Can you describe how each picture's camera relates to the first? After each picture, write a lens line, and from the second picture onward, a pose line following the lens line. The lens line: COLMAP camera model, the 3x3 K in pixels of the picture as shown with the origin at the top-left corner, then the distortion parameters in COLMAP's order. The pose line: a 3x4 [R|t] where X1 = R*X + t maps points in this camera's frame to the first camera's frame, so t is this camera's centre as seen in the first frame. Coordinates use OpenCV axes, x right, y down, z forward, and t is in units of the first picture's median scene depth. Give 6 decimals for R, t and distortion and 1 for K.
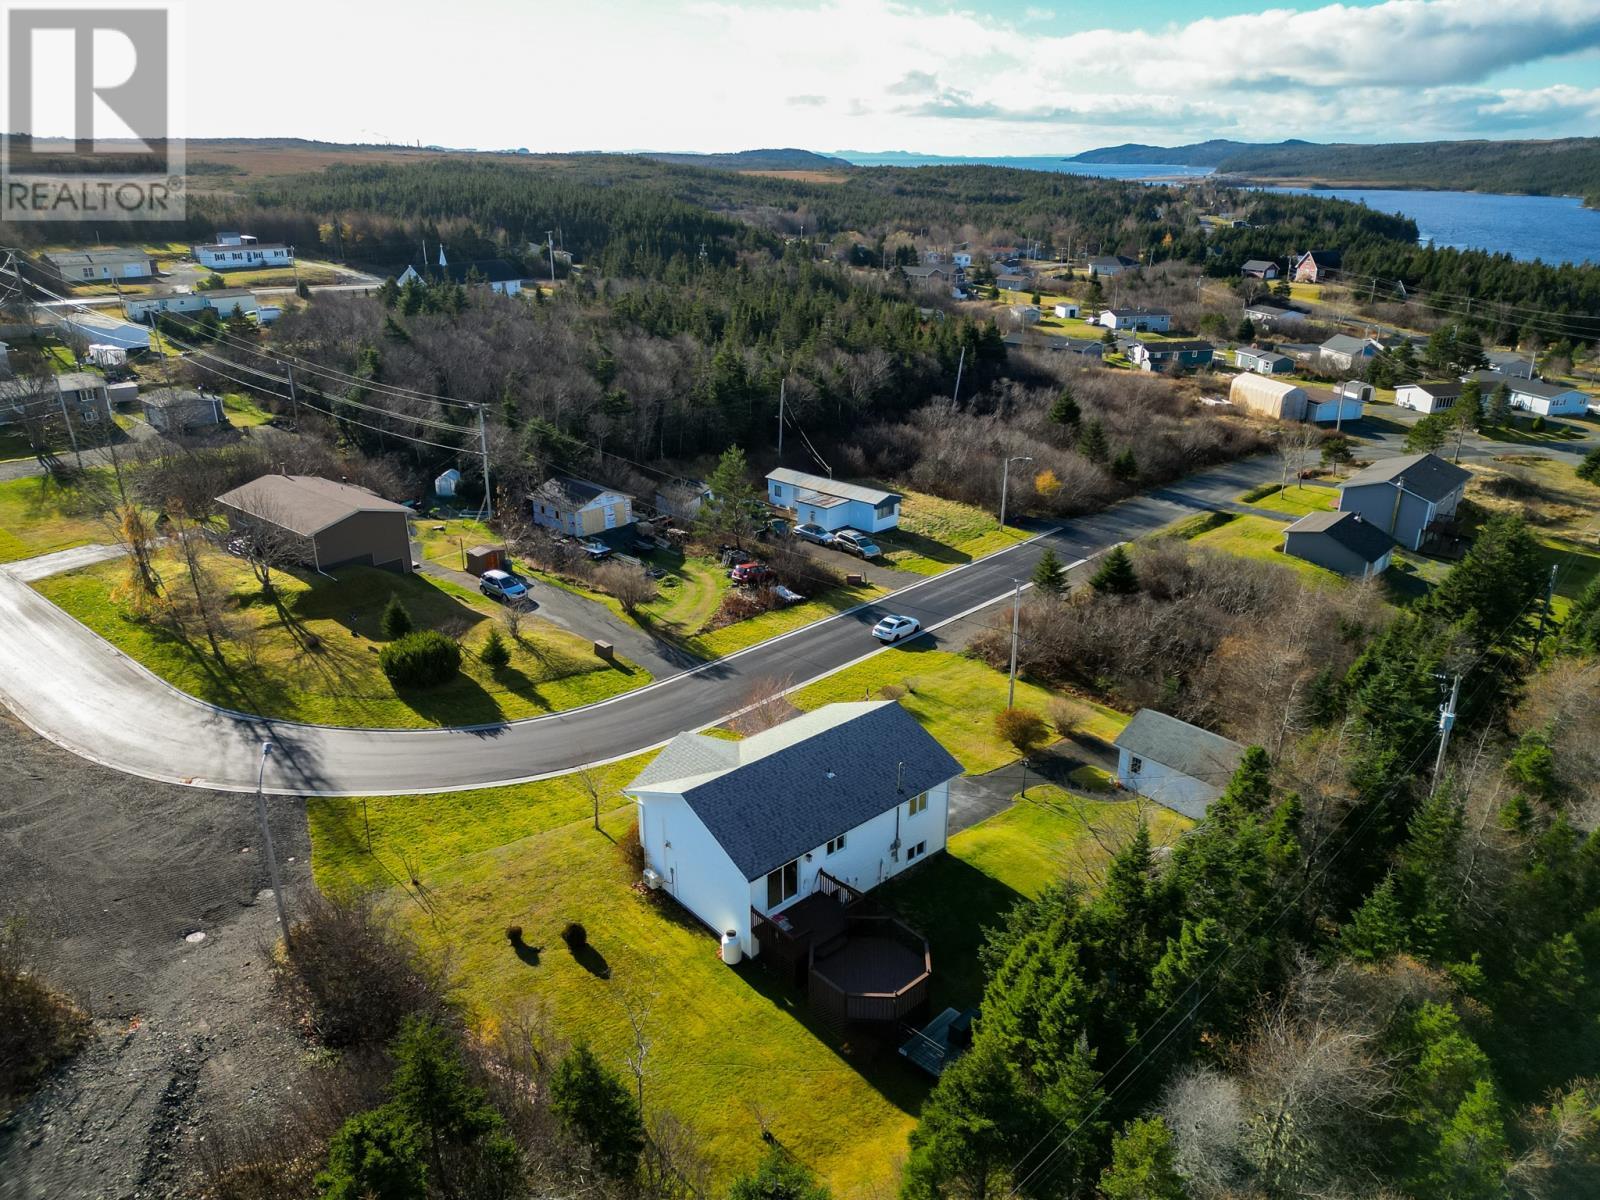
lens RADIAL K [[1108.7, 0, 785.2], [0, 1108.7, 596.5], [0, 0, 1]] dist [0.081103, -0.090228]
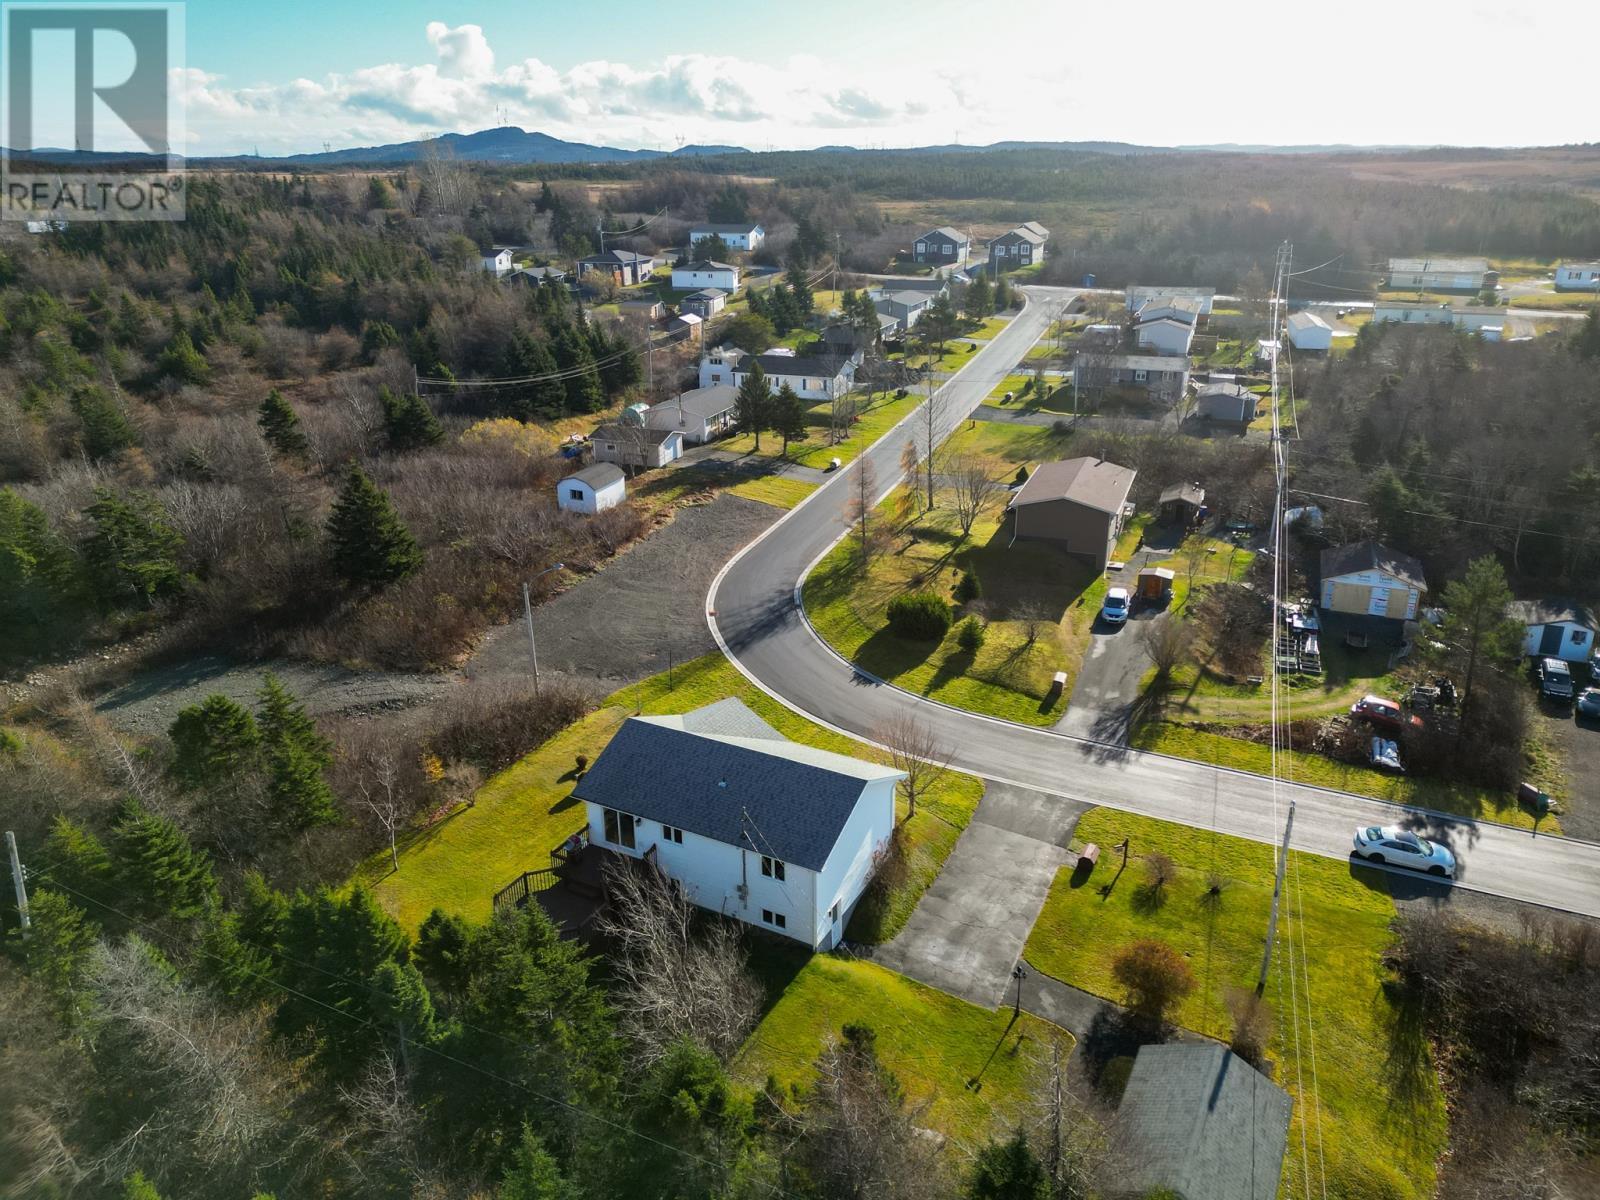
lens RADIAL K [[1092.0, 0, 778.2], [0, 1092.0, 619.6], [0, 0, 1]] dist [0.075660, -0.081303]
pose [[0.337574, 0.347156, -0.874944, 0.569034], [-0.334437, 0.913095, 0.233260, -0.143266], [0.879884, 0.213871, 0.424339, 0.394197]]
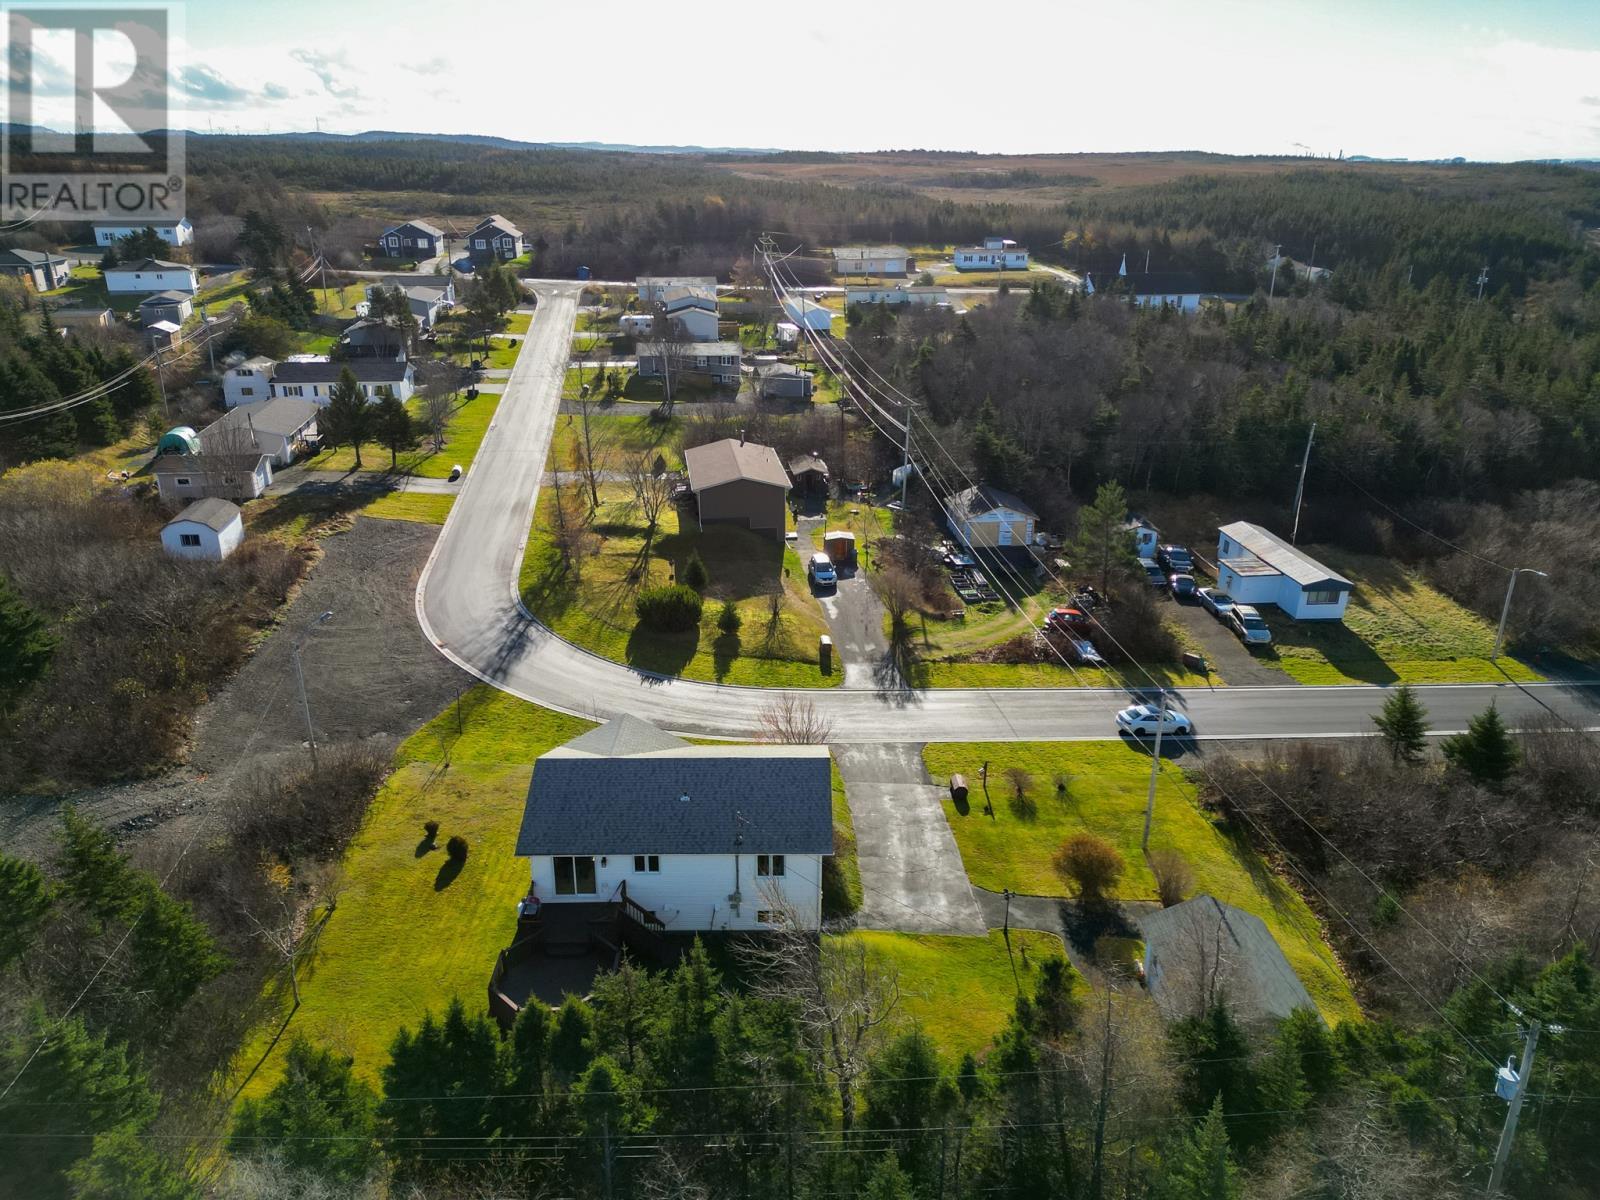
lens RADIAL K [[1108.7, 0, 785.2], [0, 1108.7, 596.5], [0, 0, 1]] dist [0.081103, -0.090228]
pose [[0.750832, 0.237395, -0.616355, 0.430267], [-0.242923, 0.967022, 0.076534, -0.065344], [0.614198, 0.092263, 0.783740, 0.191259]]
